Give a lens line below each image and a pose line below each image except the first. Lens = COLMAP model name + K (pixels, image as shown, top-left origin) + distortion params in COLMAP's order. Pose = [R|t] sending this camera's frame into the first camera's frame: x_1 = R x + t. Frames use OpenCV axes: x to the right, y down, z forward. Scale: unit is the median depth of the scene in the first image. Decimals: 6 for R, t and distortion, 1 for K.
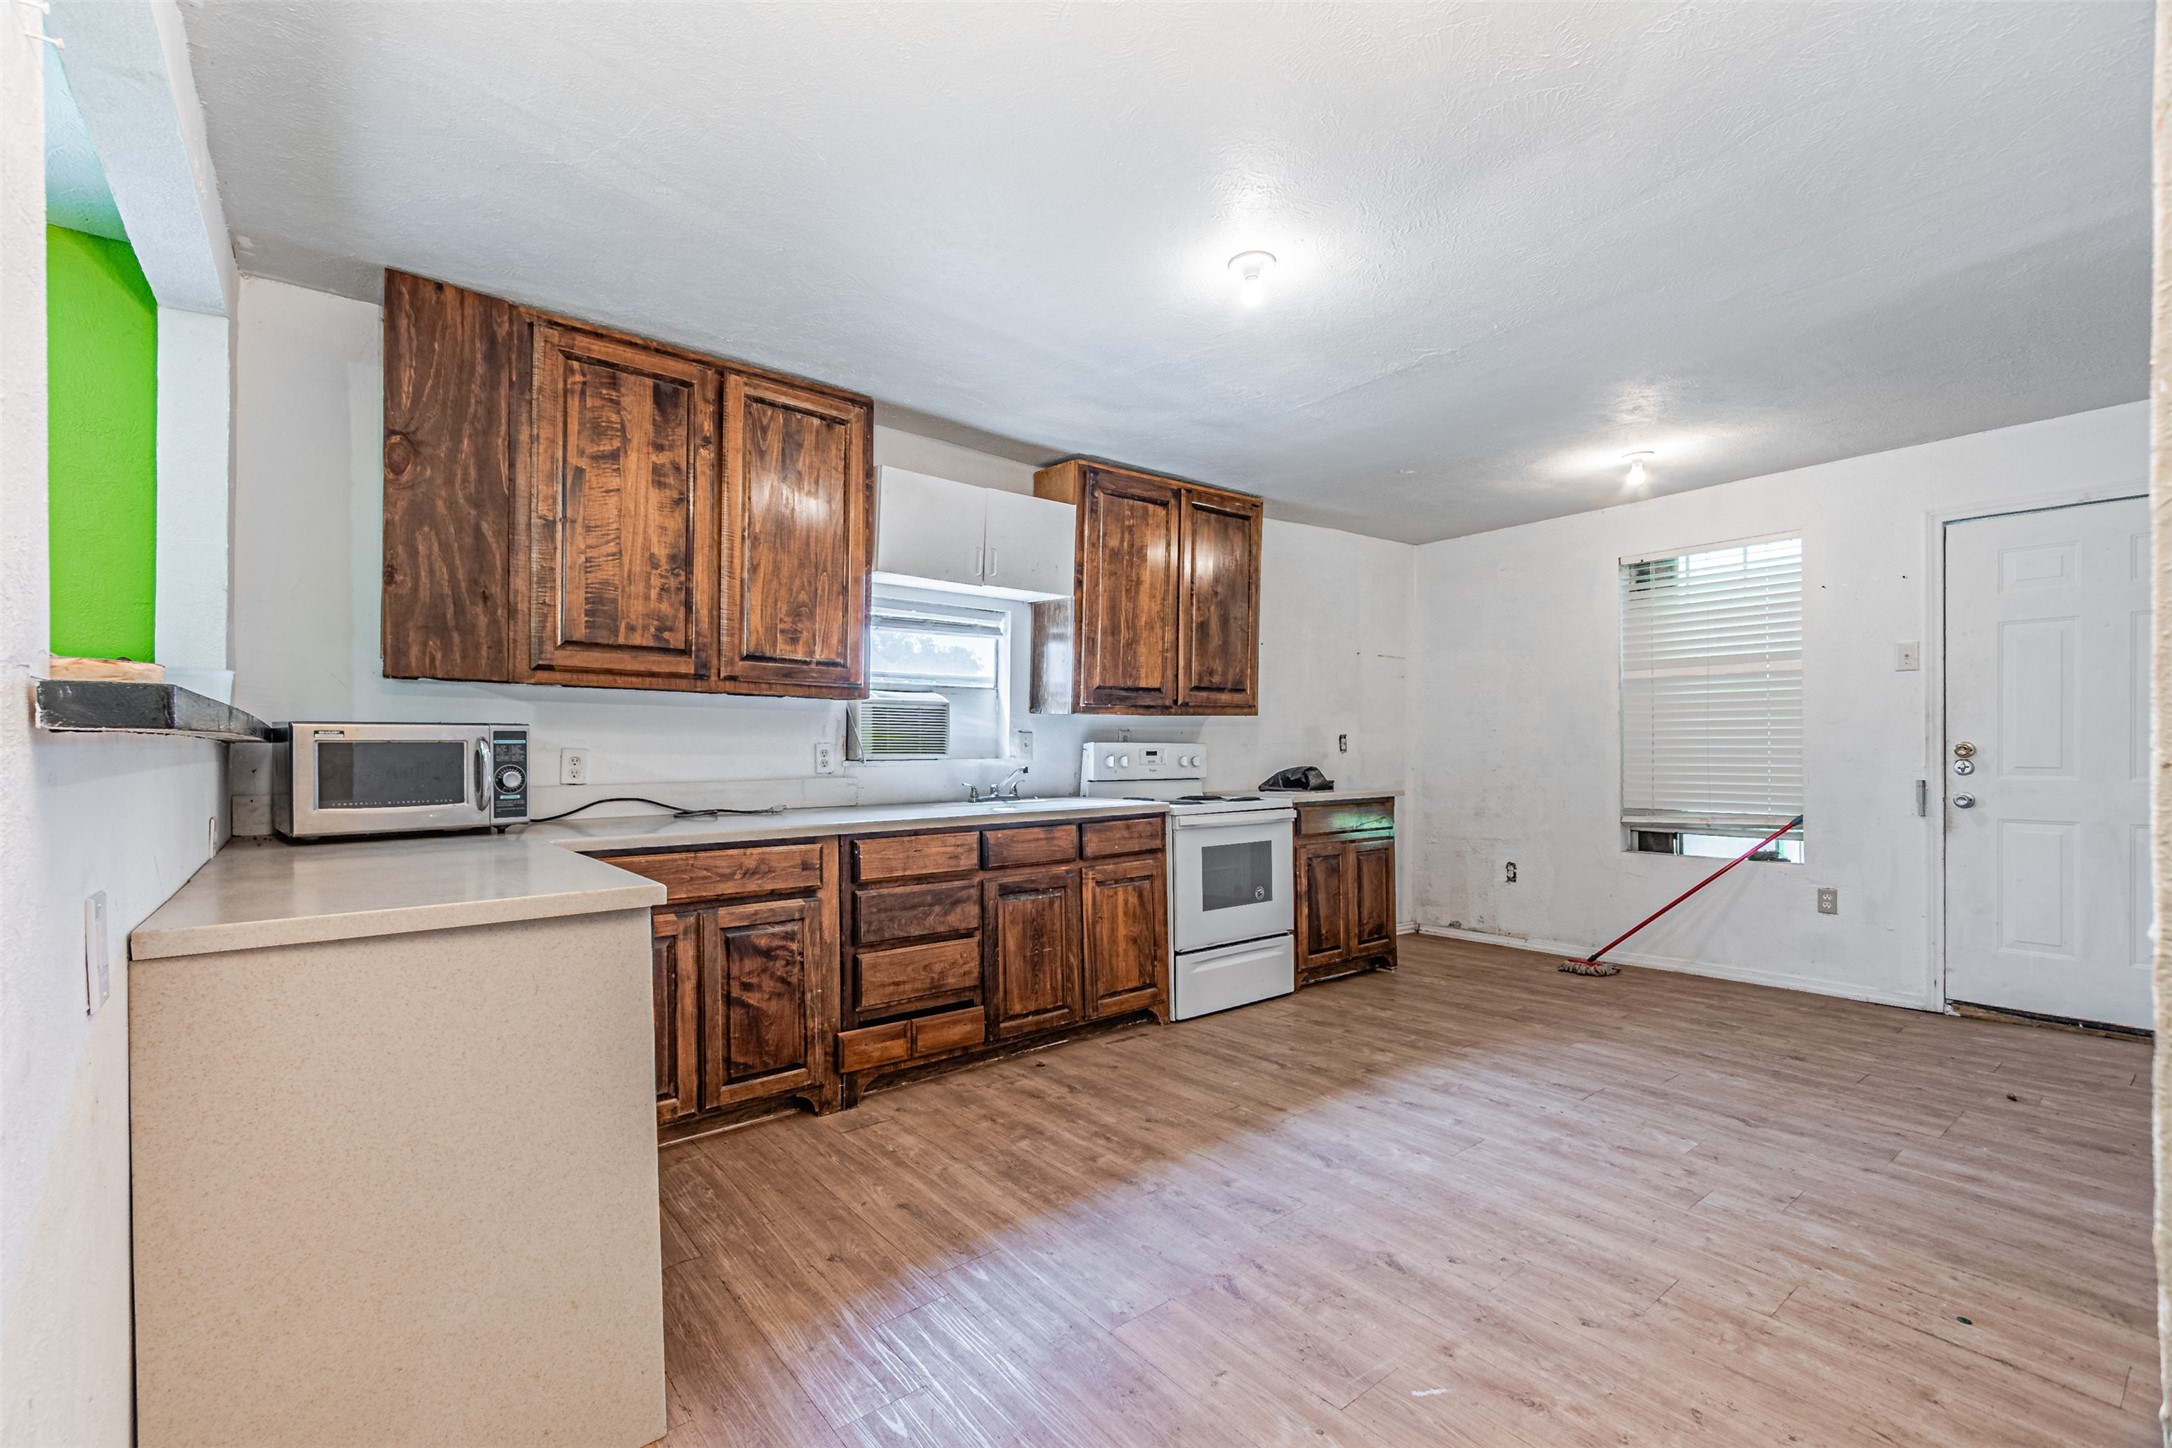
lens RADIAL K [[944.6, 0, 1046.3], [0, 944.6, 757.7], [0, 0, 1]] dist [0.002445, 0.000449]
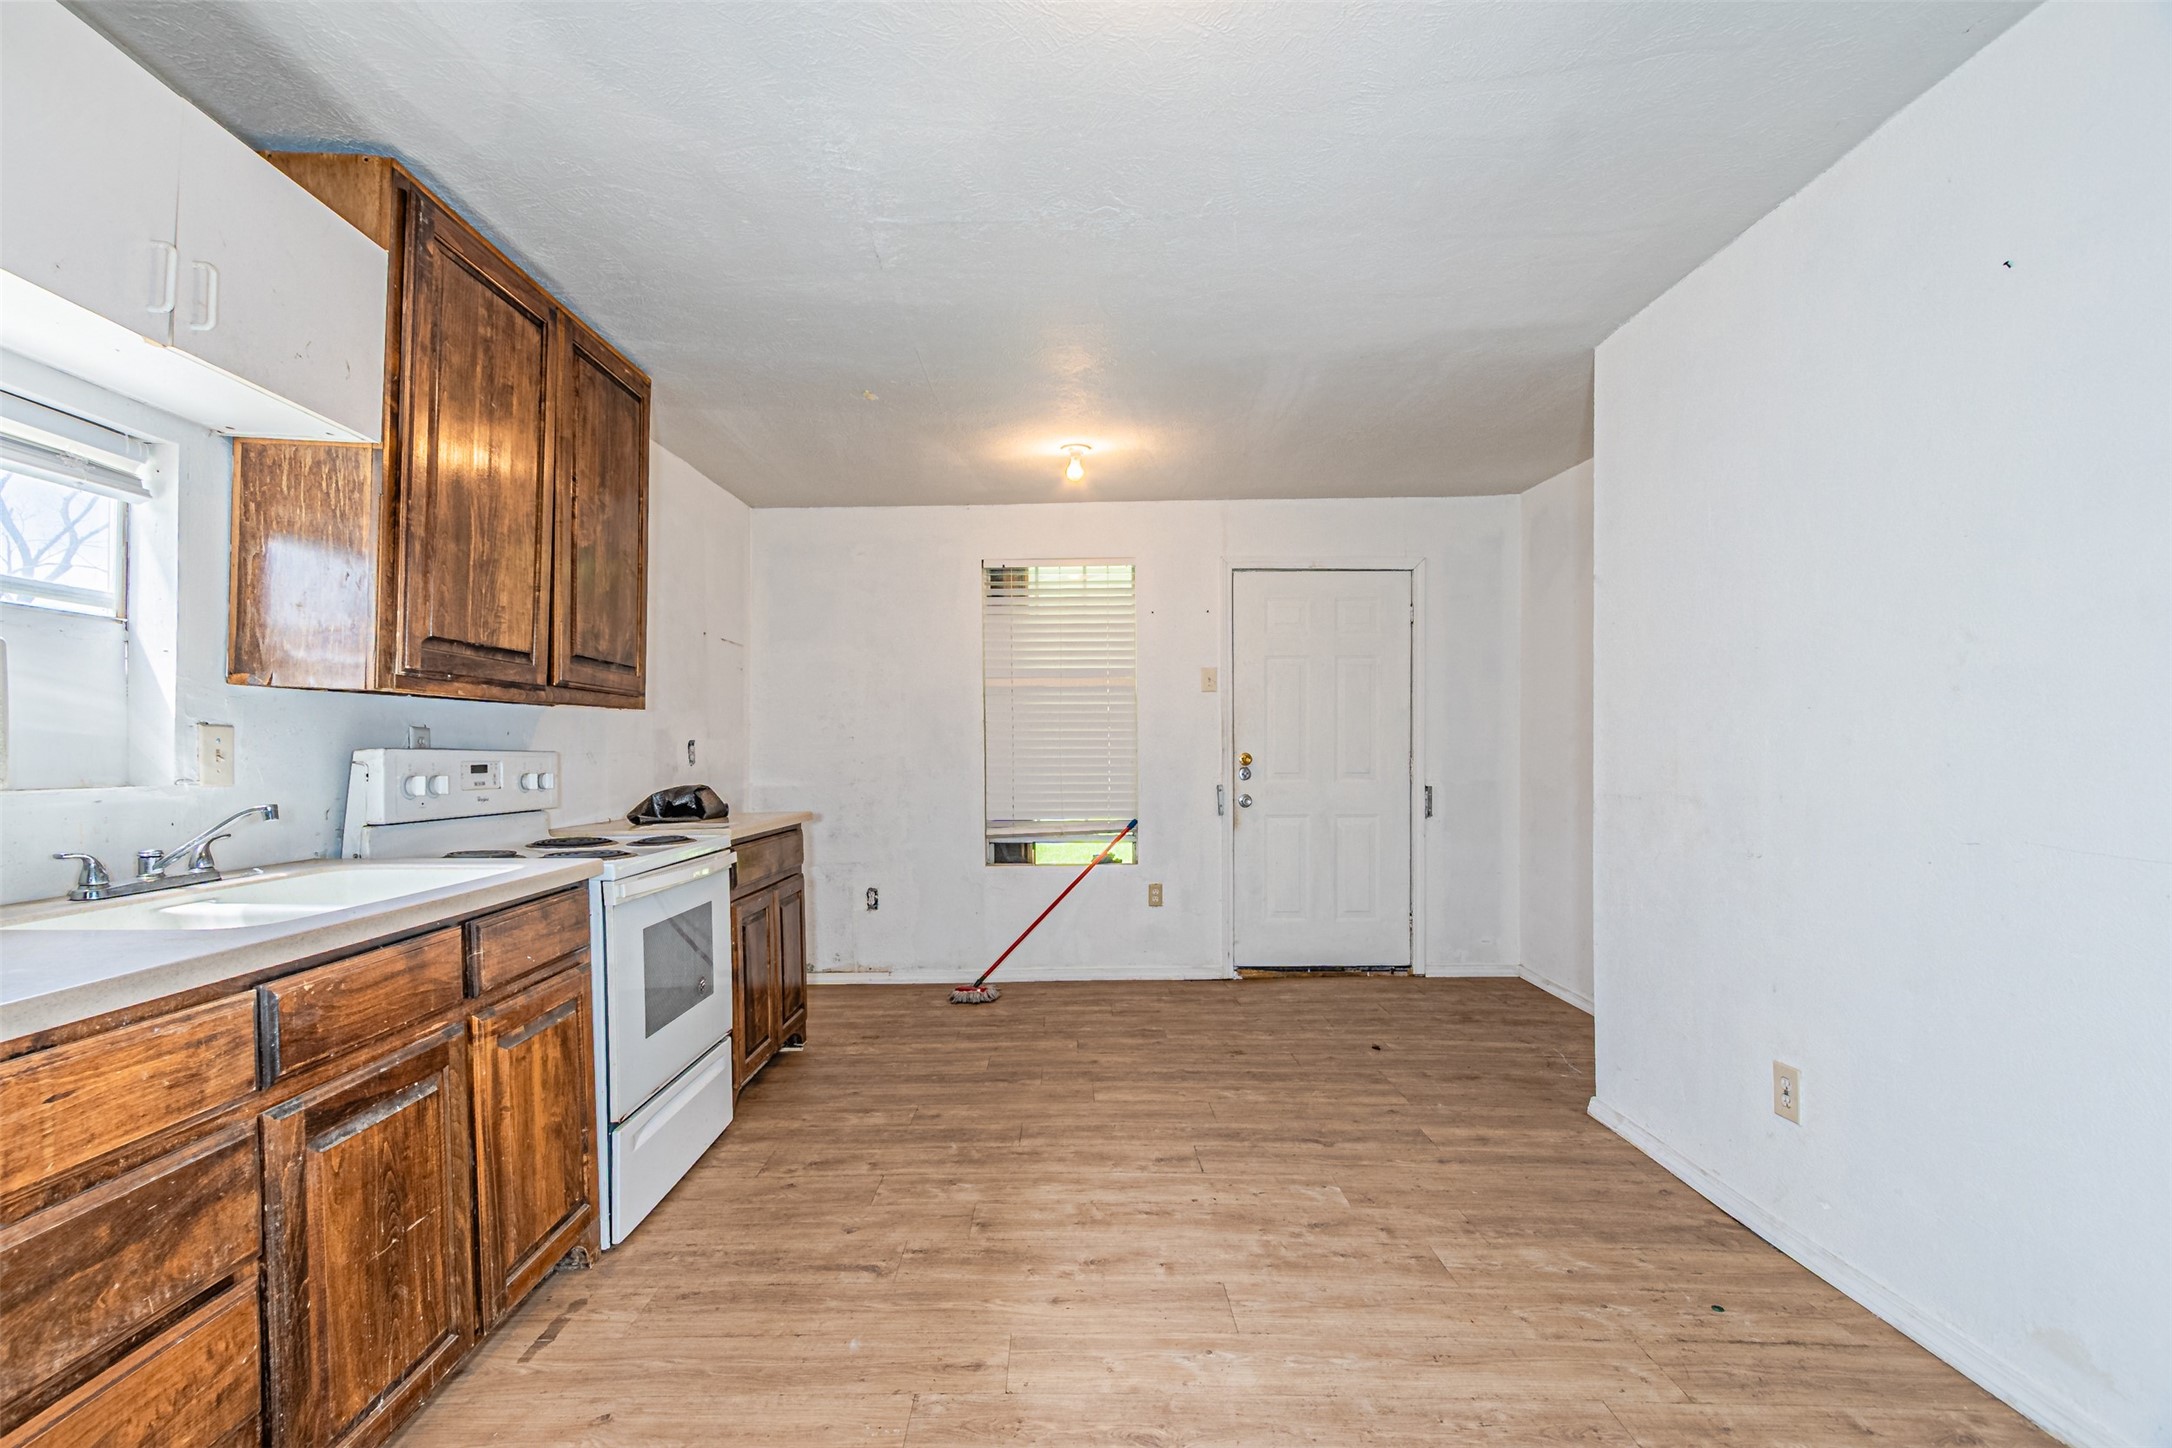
lens RADIAL K [[955.4, 0, 1054.8], [0, 955.4, 765.8], [0, 0, 1]] dist [0.003615, -0.000217]
pose [[0.616965, -0.008678, 0.786942, -0.150069], [0.010002, 0.999945, 0.003185, -0.006095], [-0.786927, 0.005906, 0.617018, 0.456770]]
